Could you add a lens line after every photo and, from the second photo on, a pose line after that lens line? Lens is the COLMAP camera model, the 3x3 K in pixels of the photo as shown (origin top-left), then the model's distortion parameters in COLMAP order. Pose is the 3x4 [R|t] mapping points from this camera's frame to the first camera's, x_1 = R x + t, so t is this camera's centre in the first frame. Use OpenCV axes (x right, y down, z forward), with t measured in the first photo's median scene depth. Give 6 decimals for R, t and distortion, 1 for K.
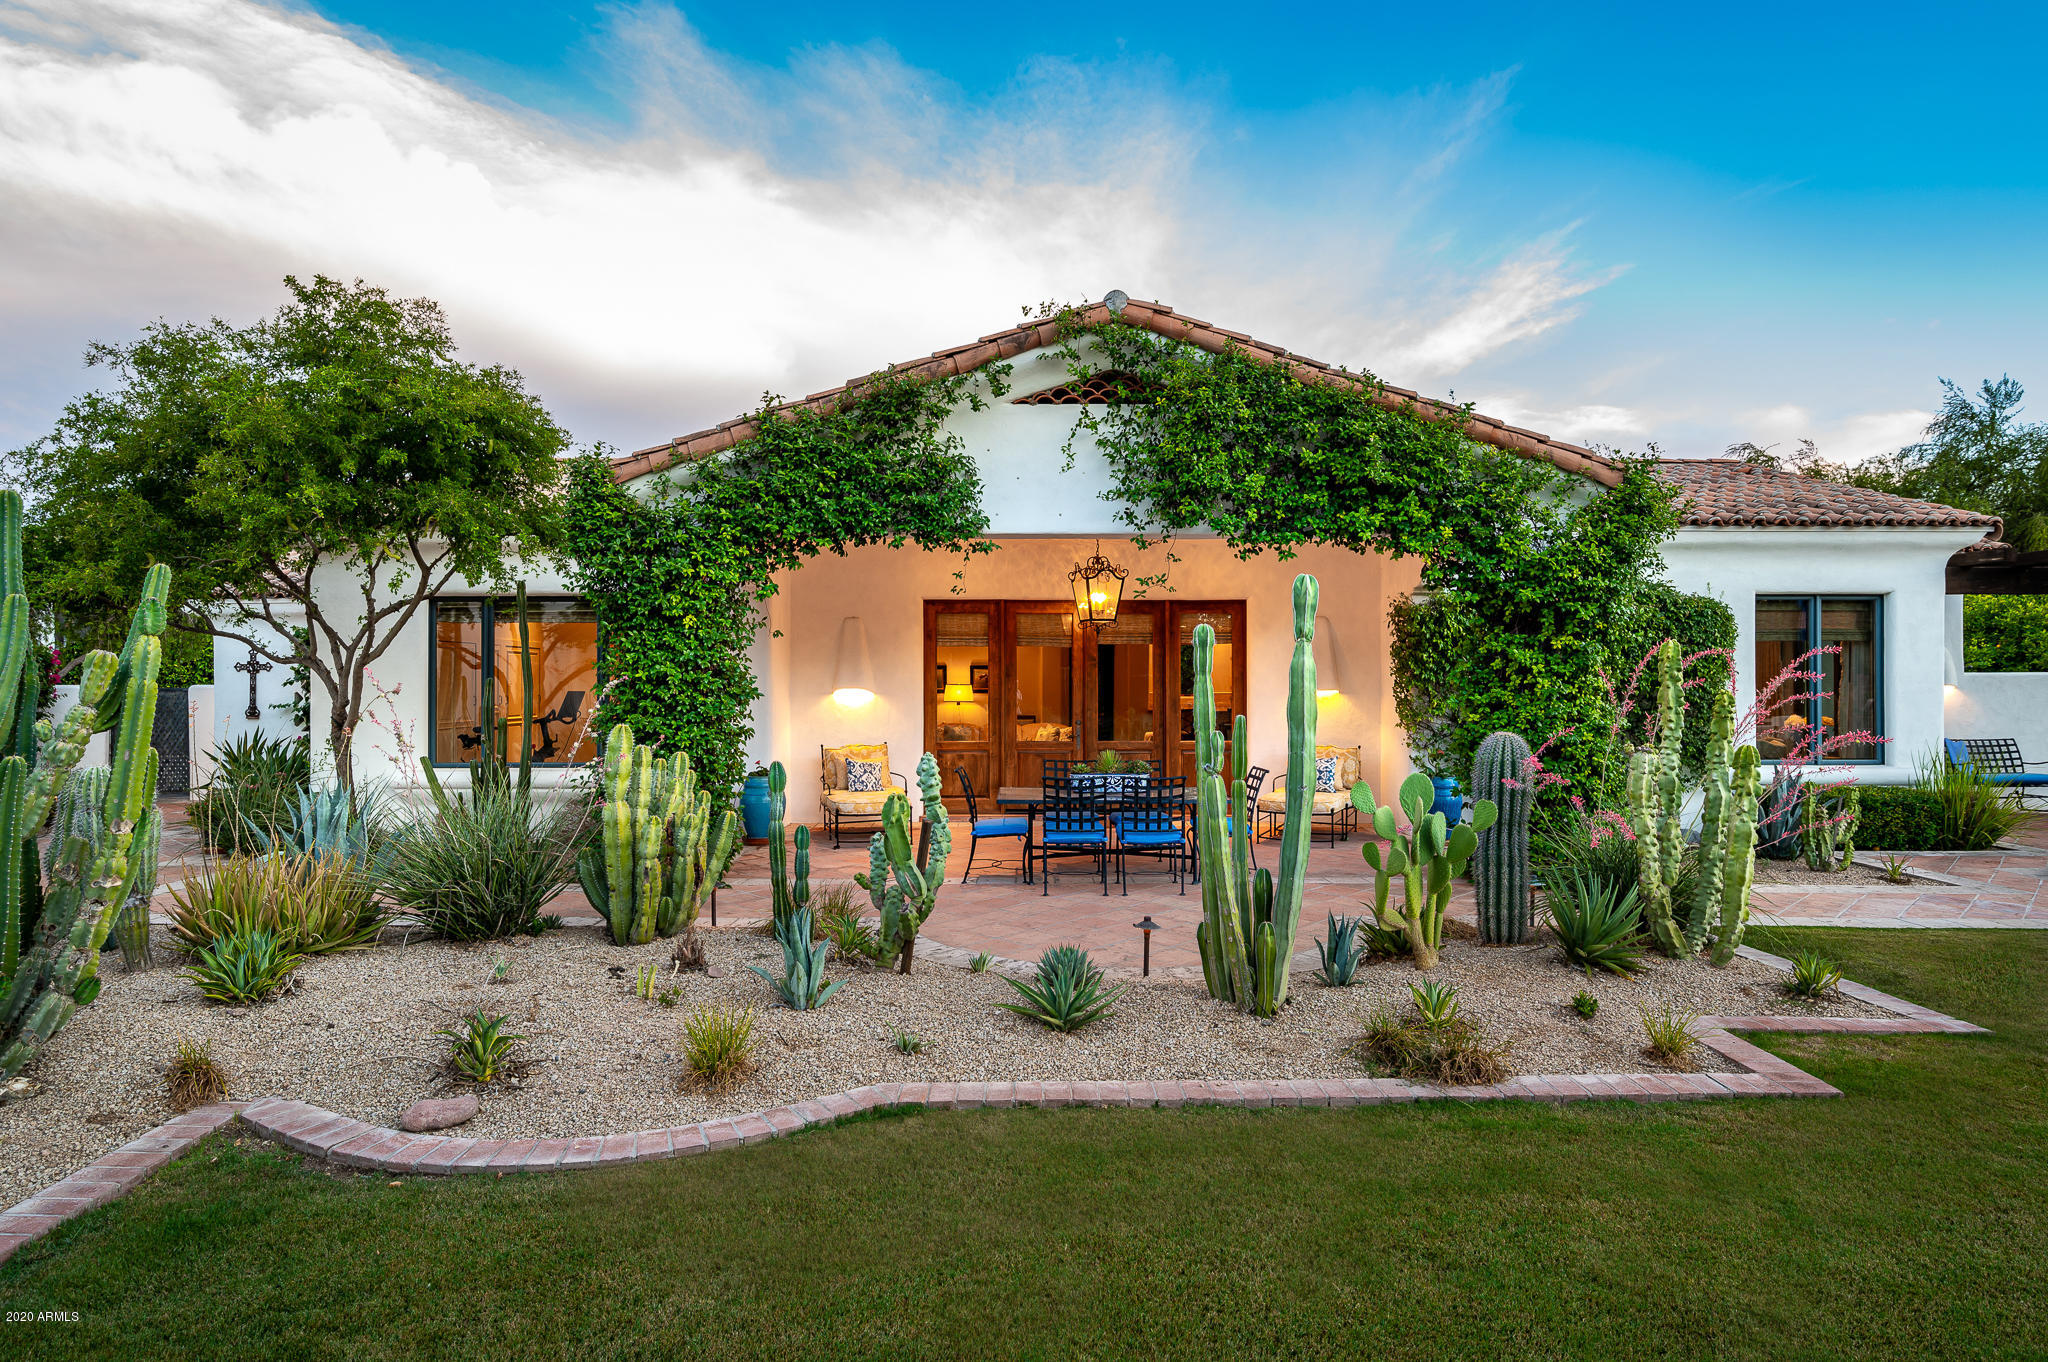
lens RADIAL K [[1194.5, 0, 1024.0], [0, 1194.5, 681.0], [0, 0, 1]] dist [-0.005873, -0.001716]
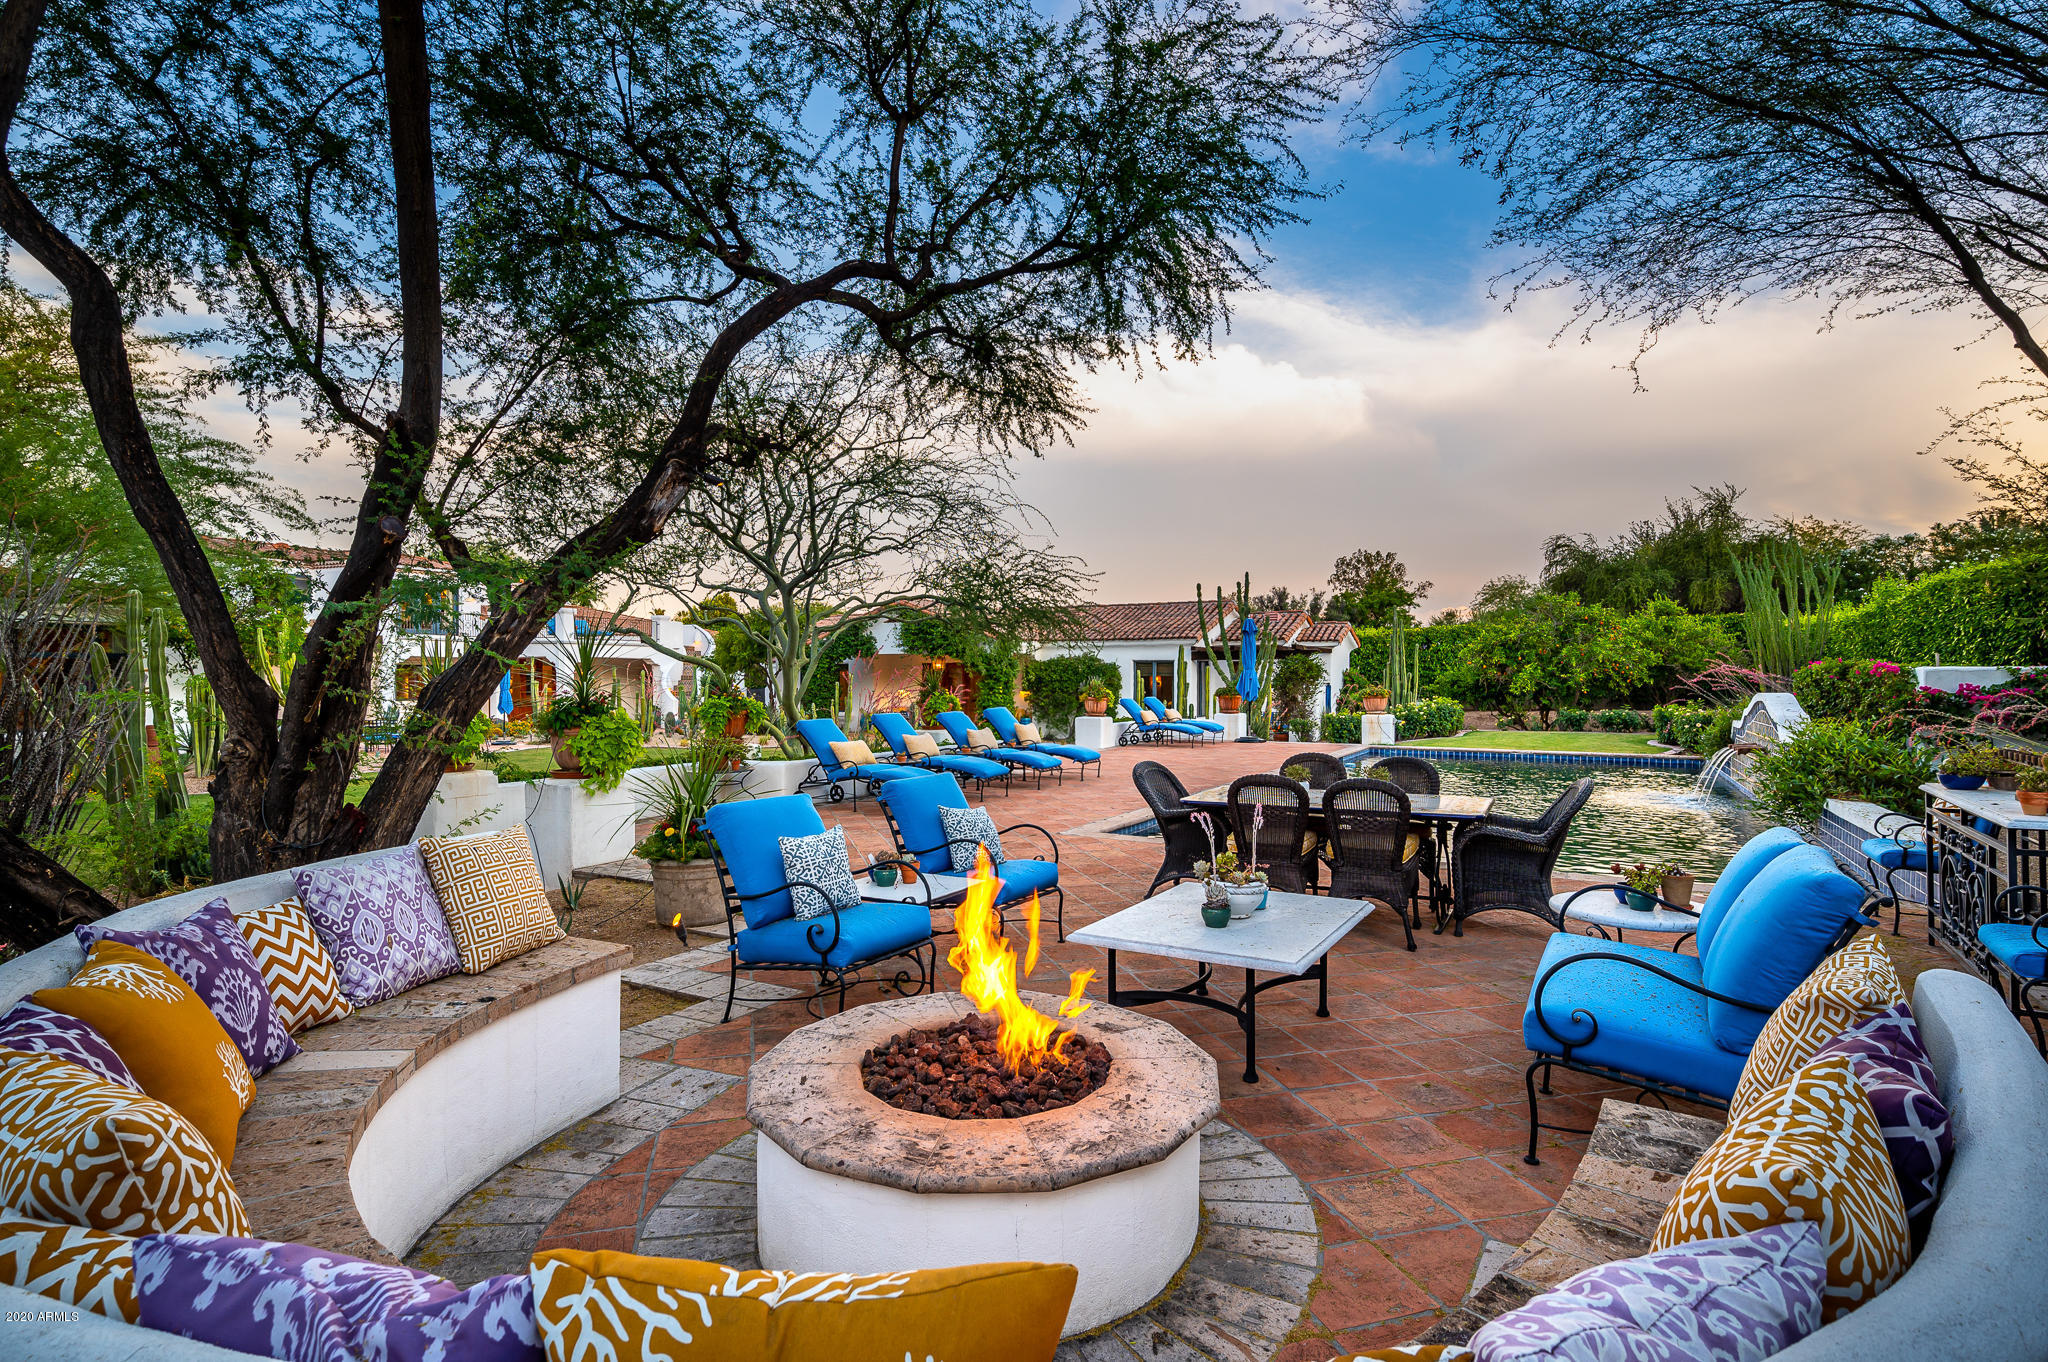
lens RADIAL K [[1027.1, 0, 1024.0], [0, 1027.1, 681.0], [0, 0, 1]] dist [-0.002370, 0.000141]
pose [[0.865009, 0.002662, -0.501750, 2.203592], [0.001008, 0.999975, 0.007044, -0.054025], [0.501756, -0.006599, 0.864984, -1.847294]]
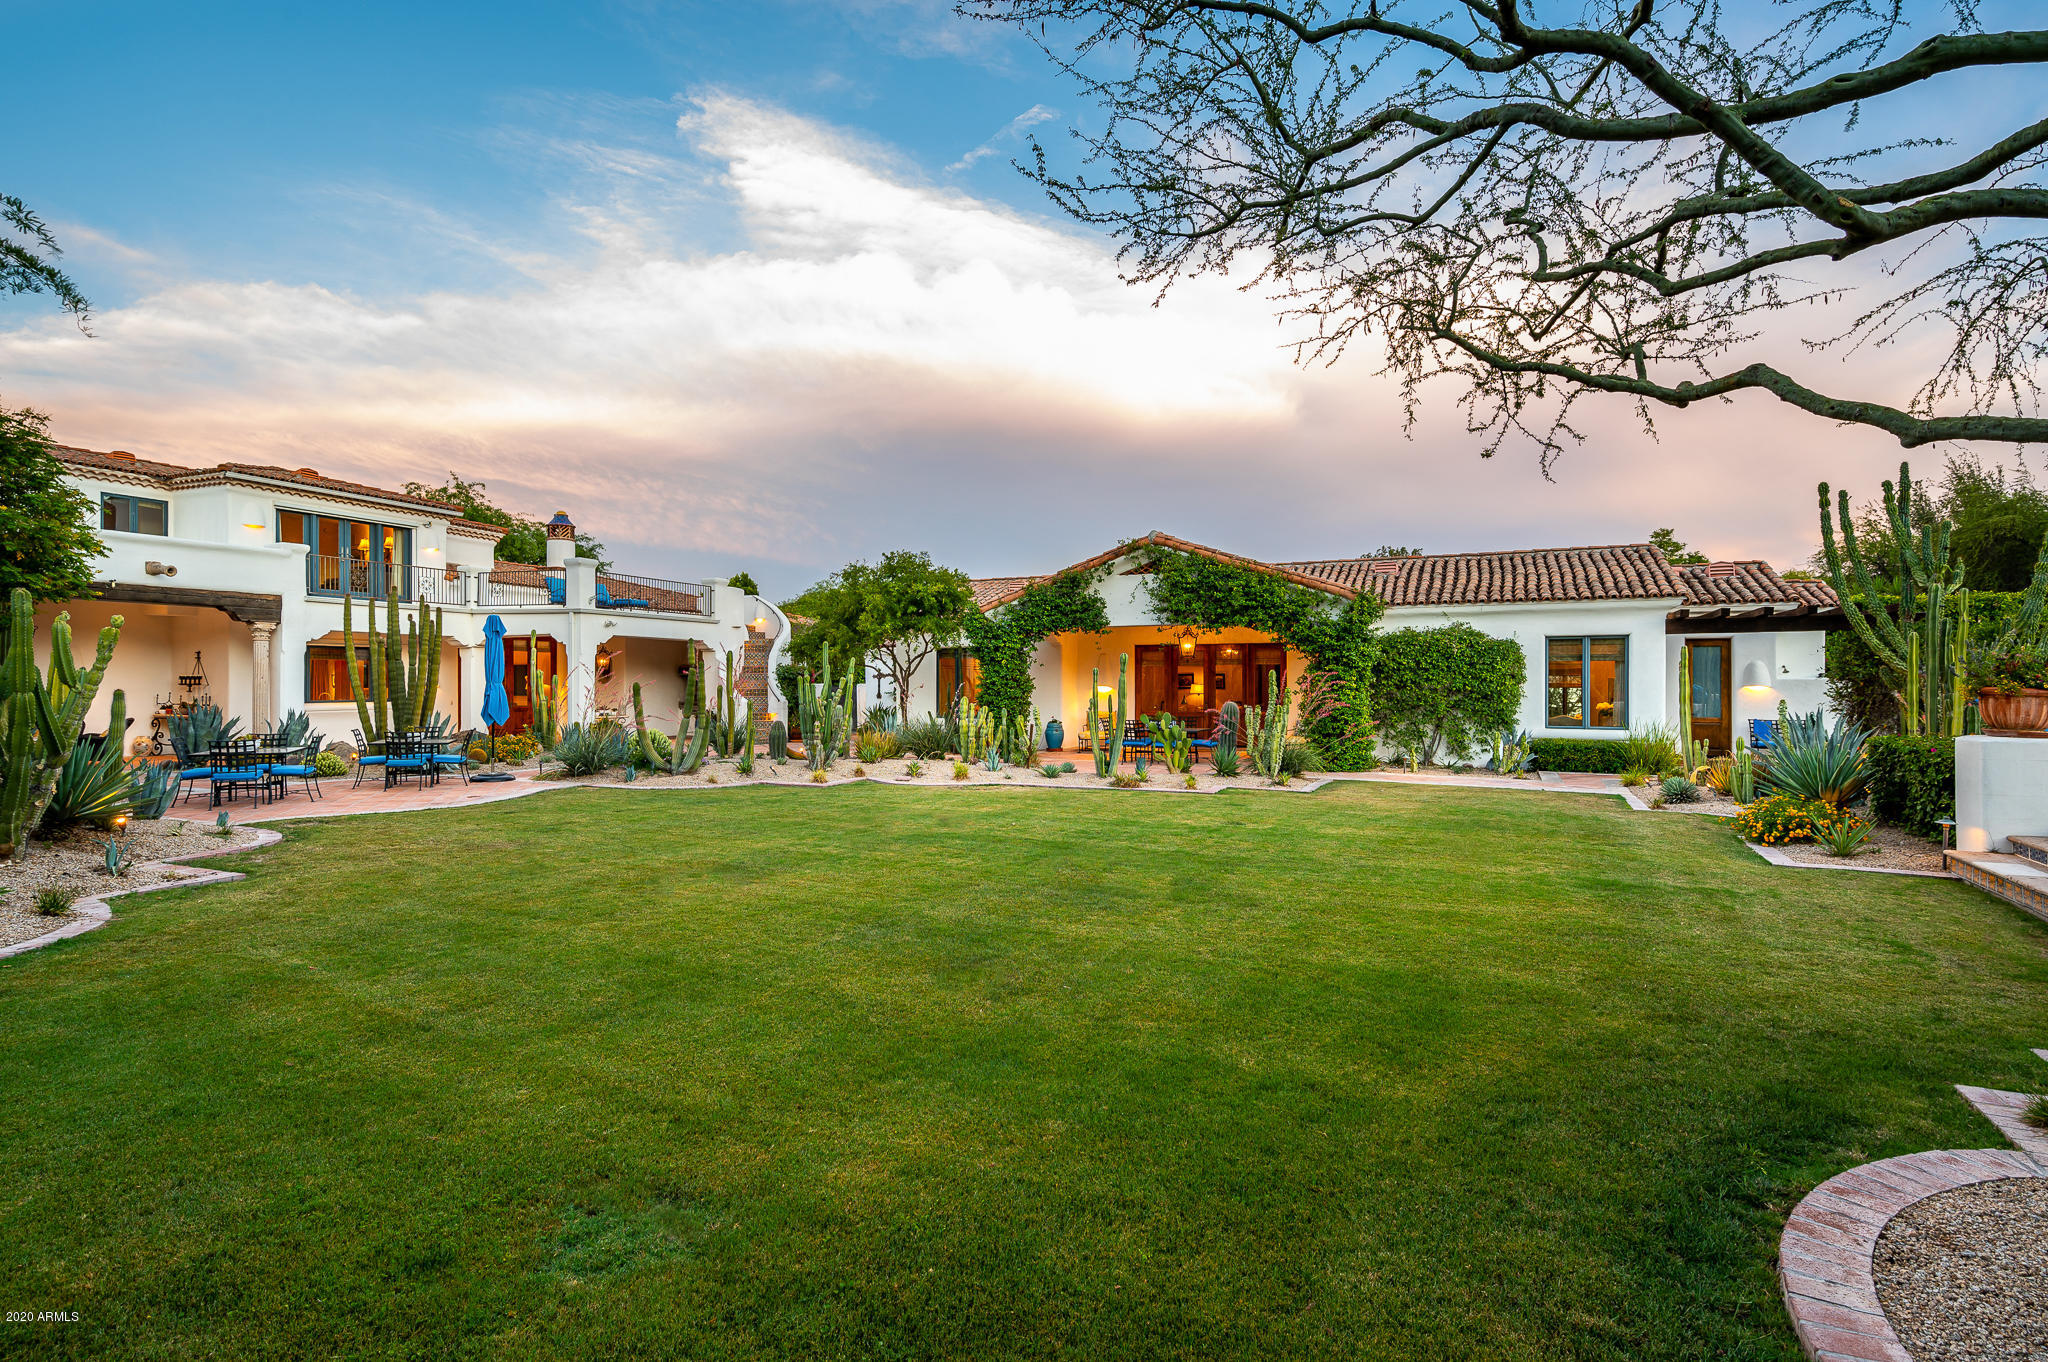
lens RADIAL K [[1000.5, 0, 1024.0], [0, 1000.5, 681.0], [0, 0, 1]] dist [0.002043, 0.000382]
pose [[0.888820, -0.000628, -0.458256, 0.789622], [0.001448, 0.999998, 0.001438, -0.008721], [0.458254, -0.001942, 0.888819, -1.002492]]
